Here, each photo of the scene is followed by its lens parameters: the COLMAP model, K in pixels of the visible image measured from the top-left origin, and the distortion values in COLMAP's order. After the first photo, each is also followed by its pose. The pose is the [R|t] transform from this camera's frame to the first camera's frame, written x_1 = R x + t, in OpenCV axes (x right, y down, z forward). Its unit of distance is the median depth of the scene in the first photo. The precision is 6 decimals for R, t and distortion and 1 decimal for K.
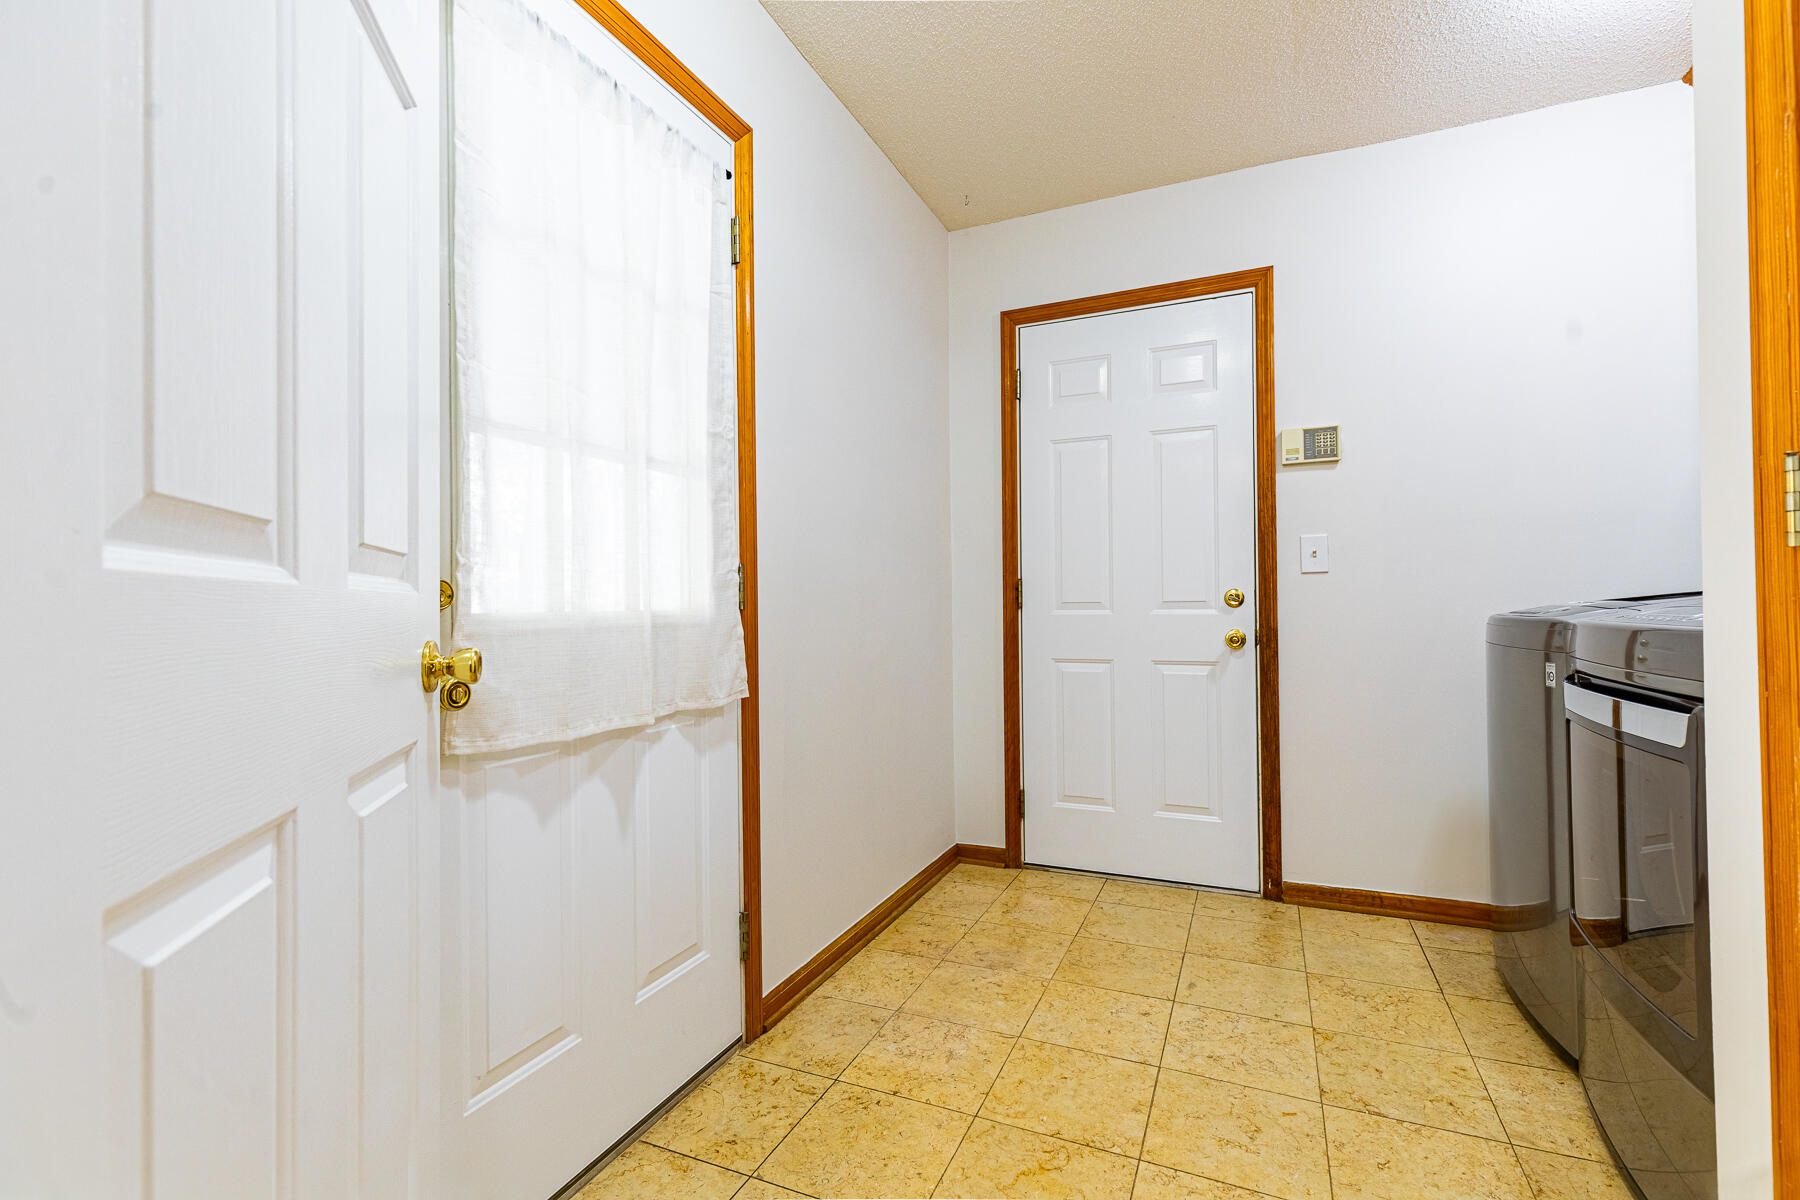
lens RADIAL K [[812.8, 0, 900.5], [0, 812.8, 598.7], [0, 0, 1]] dist [0.009185, -0.000712]
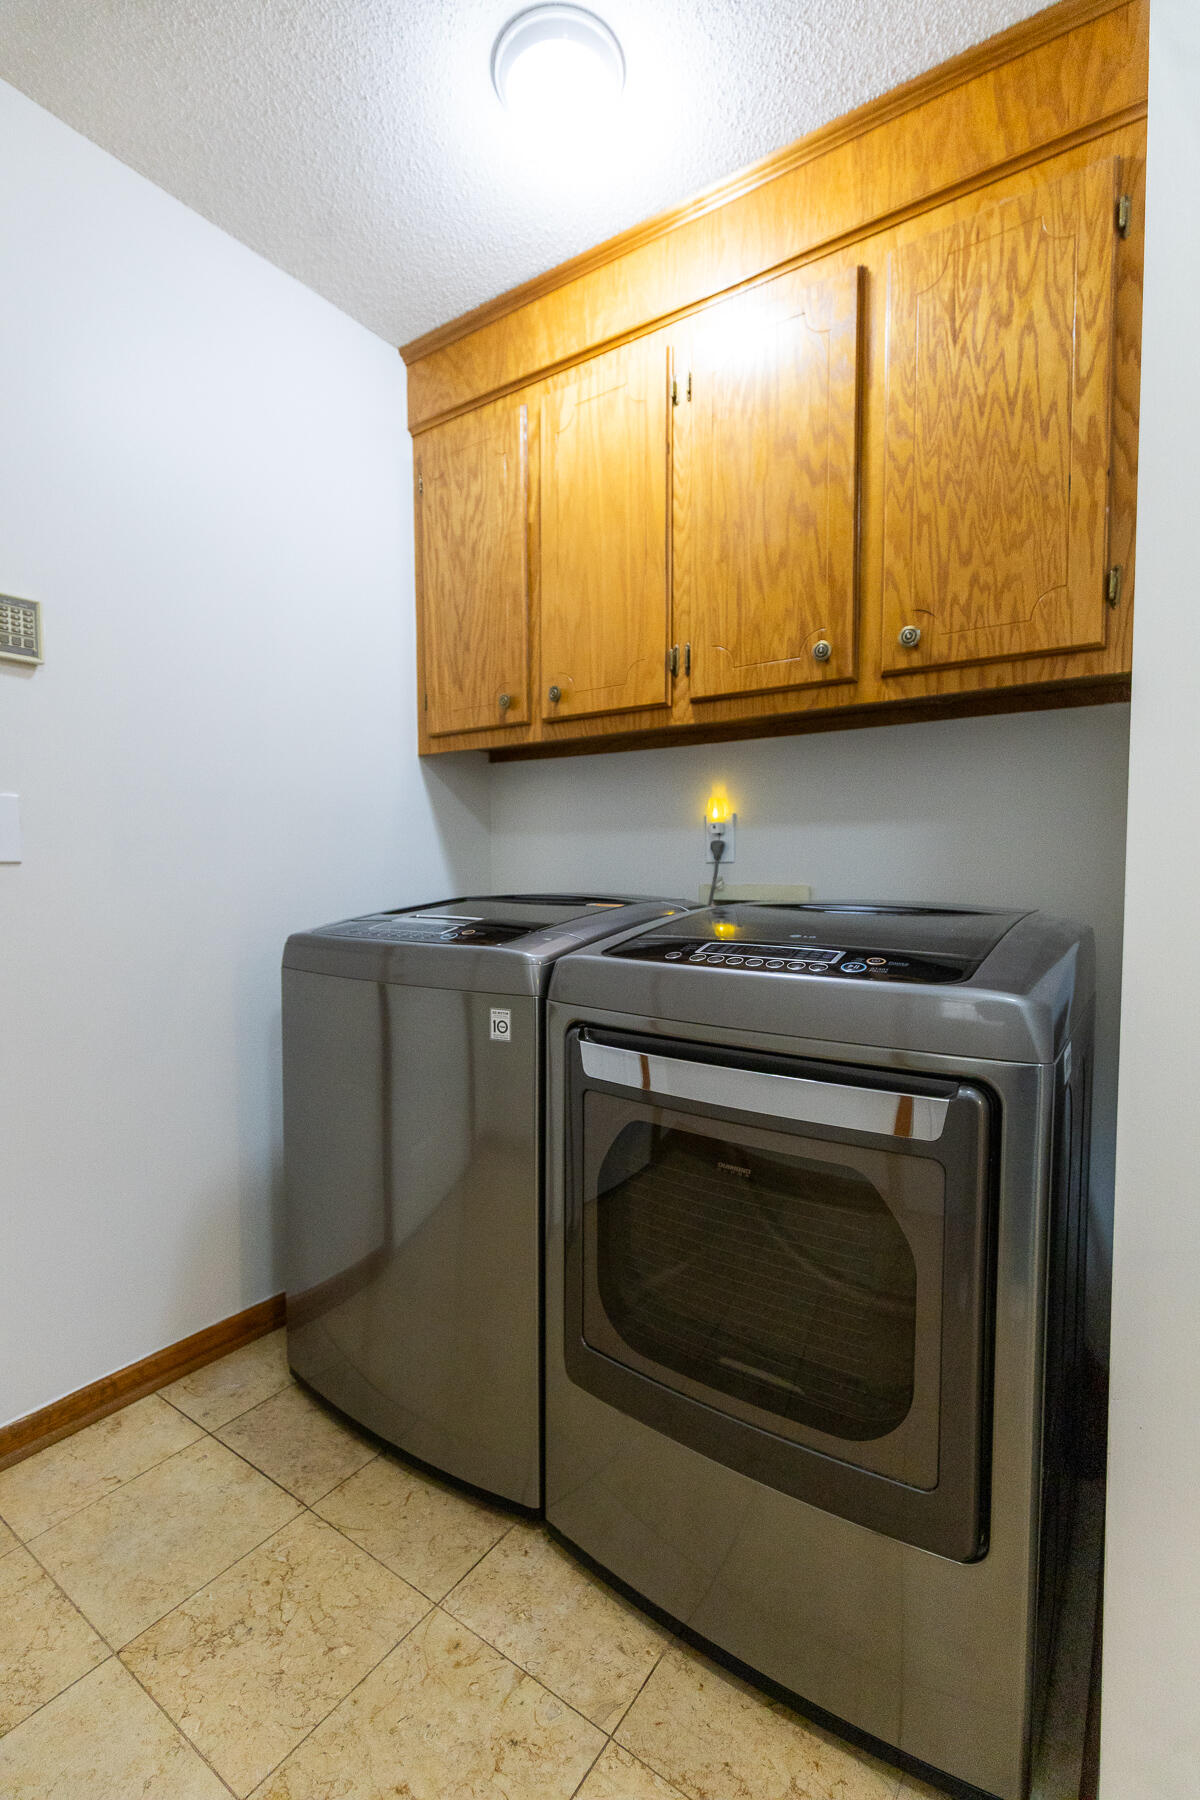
lens RADIAL K [[812.8, 0, 601.7], [0, 812.8, 899.8], [0, 0, 1]] dist [0.009185, -0.000712]
pose [[0.194854, -0.027358, 0.980451, 0.058332], [-0.014125, 0.999429, 0.030695, -0.032028], [-0.980730, -0.019830, 0.194357, 0.547866]]
